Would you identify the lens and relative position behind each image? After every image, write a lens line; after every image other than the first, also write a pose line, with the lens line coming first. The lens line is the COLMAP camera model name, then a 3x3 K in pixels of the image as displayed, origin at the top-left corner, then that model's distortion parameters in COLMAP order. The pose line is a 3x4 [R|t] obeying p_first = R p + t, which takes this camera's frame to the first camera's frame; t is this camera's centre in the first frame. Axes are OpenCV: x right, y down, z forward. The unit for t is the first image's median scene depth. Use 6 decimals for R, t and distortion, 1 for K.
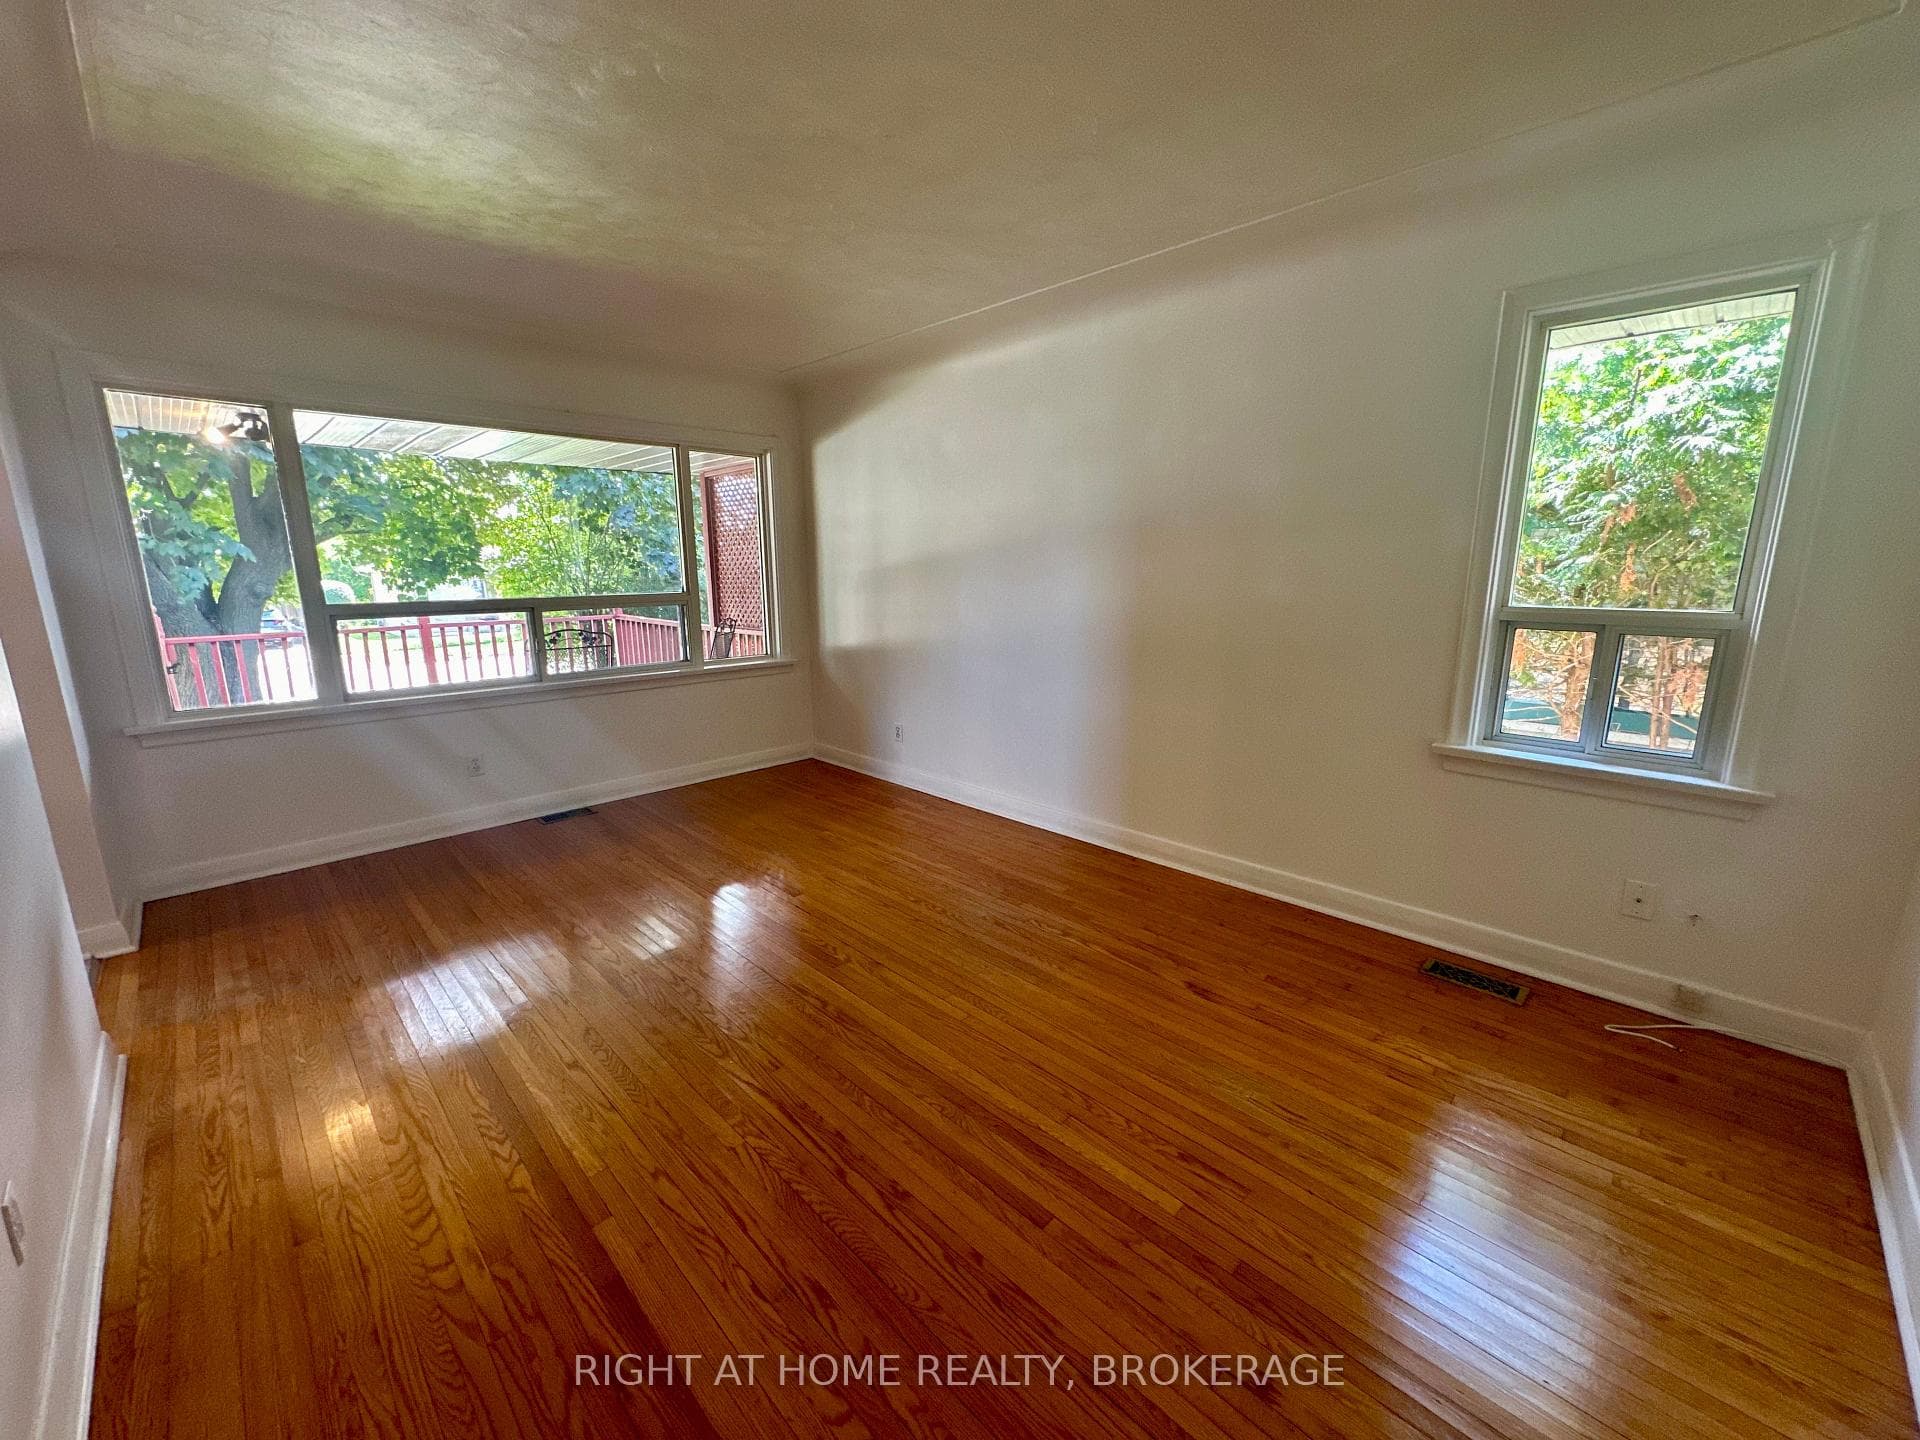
lens RADIAL K [[764.2, 0, 962.0], [0, 764.2, 714.1], [0, 0, 1]] dist [-0.001519, -0.000078]
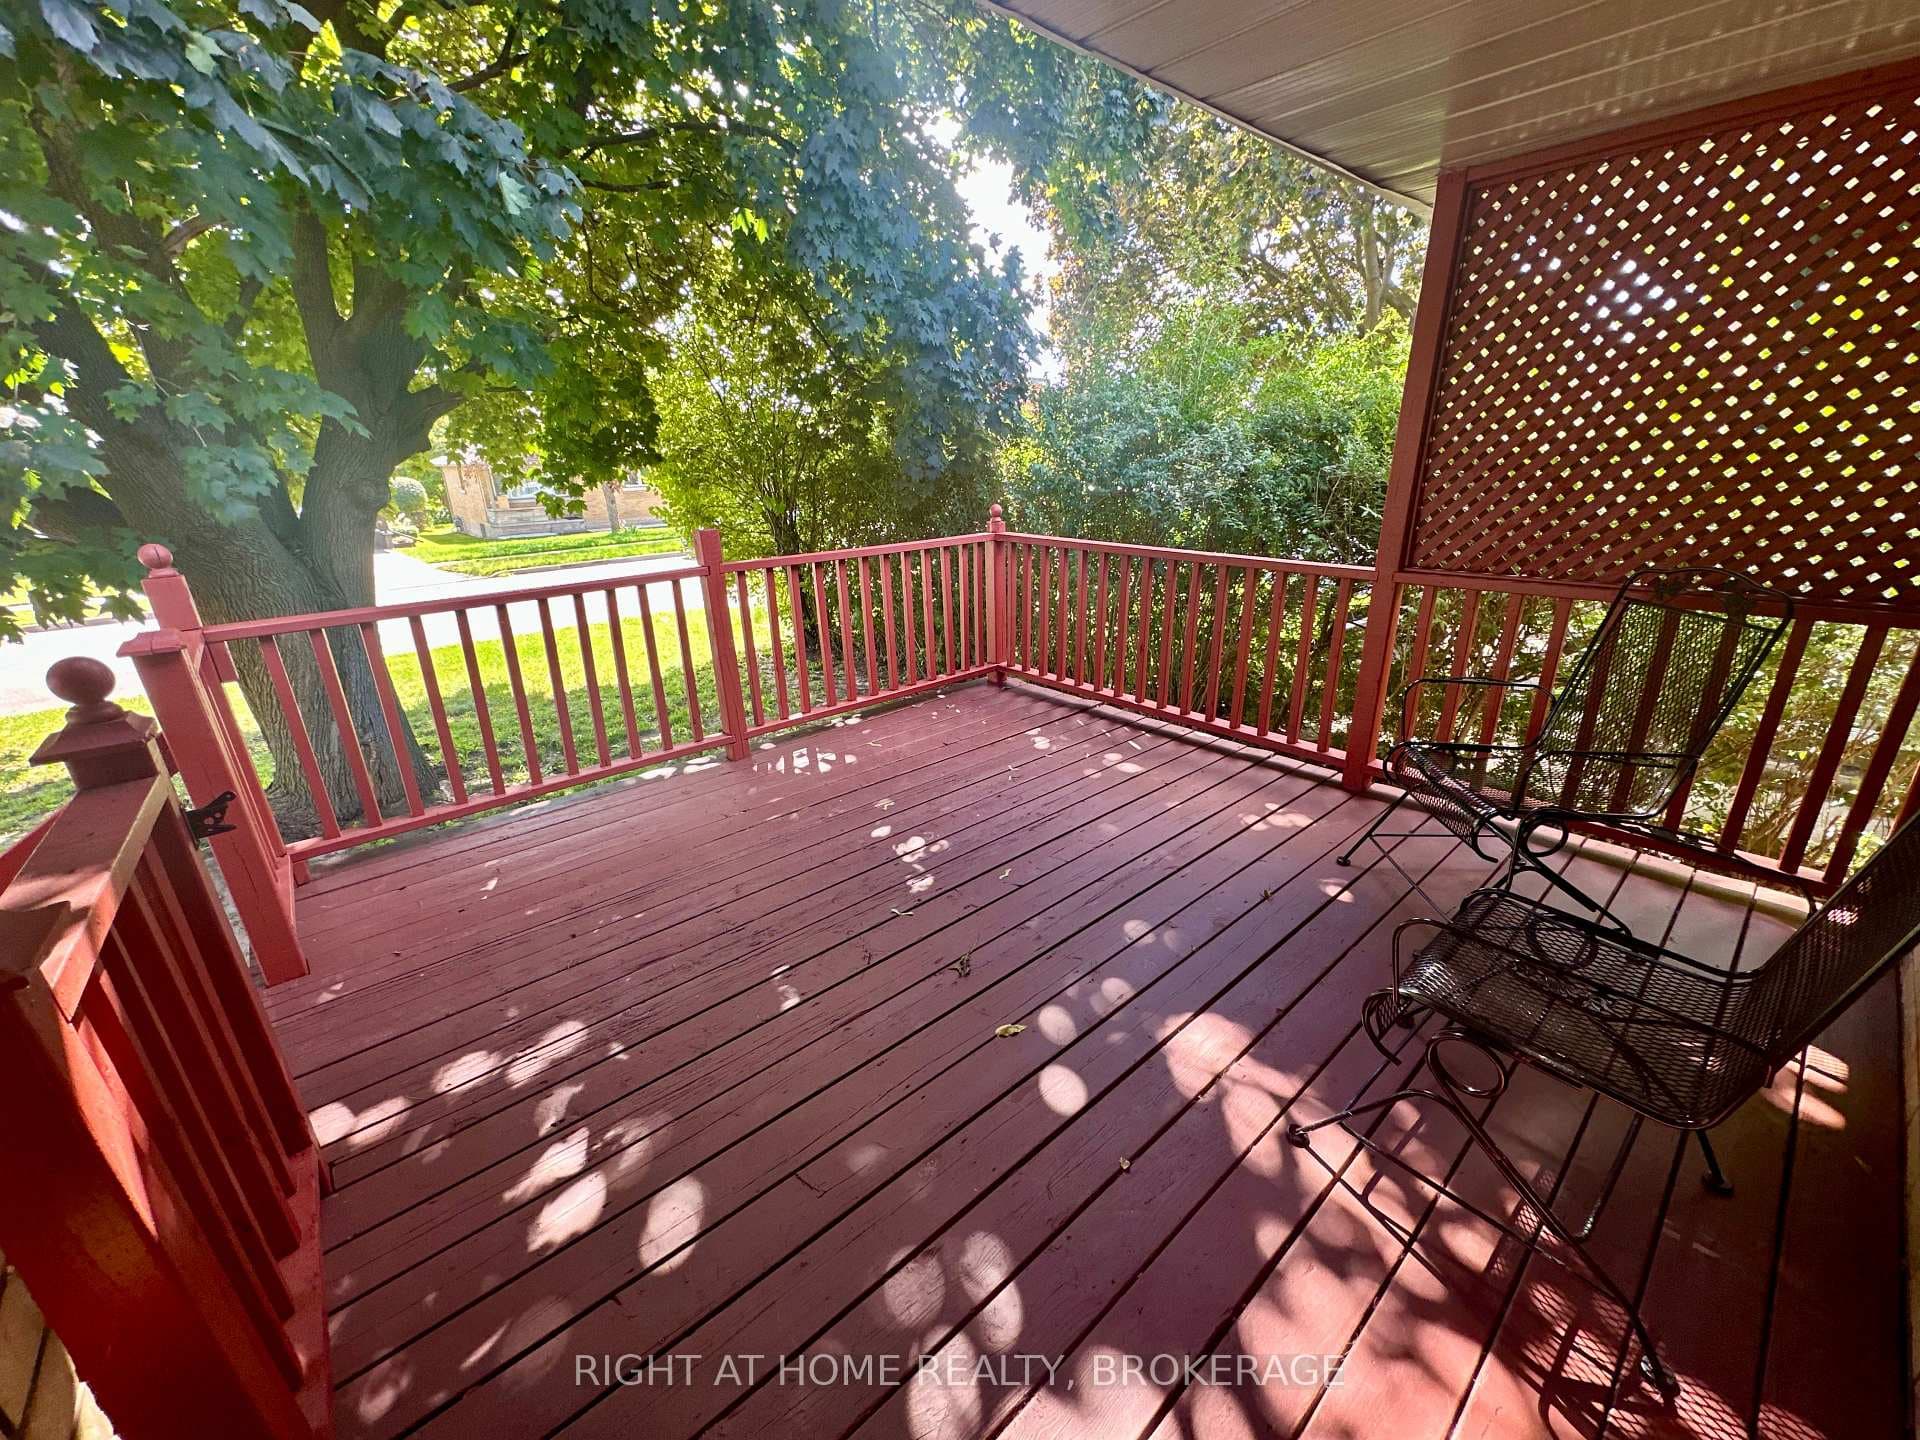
lens RADIAL K [[764.2, 0, 962.0], [0, 764.2, 728.6], [0, 0, 1]] dist [-0.001519, -0.000078]
pose [[0.997847, 0.012749, -0.064337, -0.379801], [-0.002861, 0.988453, 0.151502, -0.066421], [0.065526, -0.150992, 0.986361, 0.381741]]
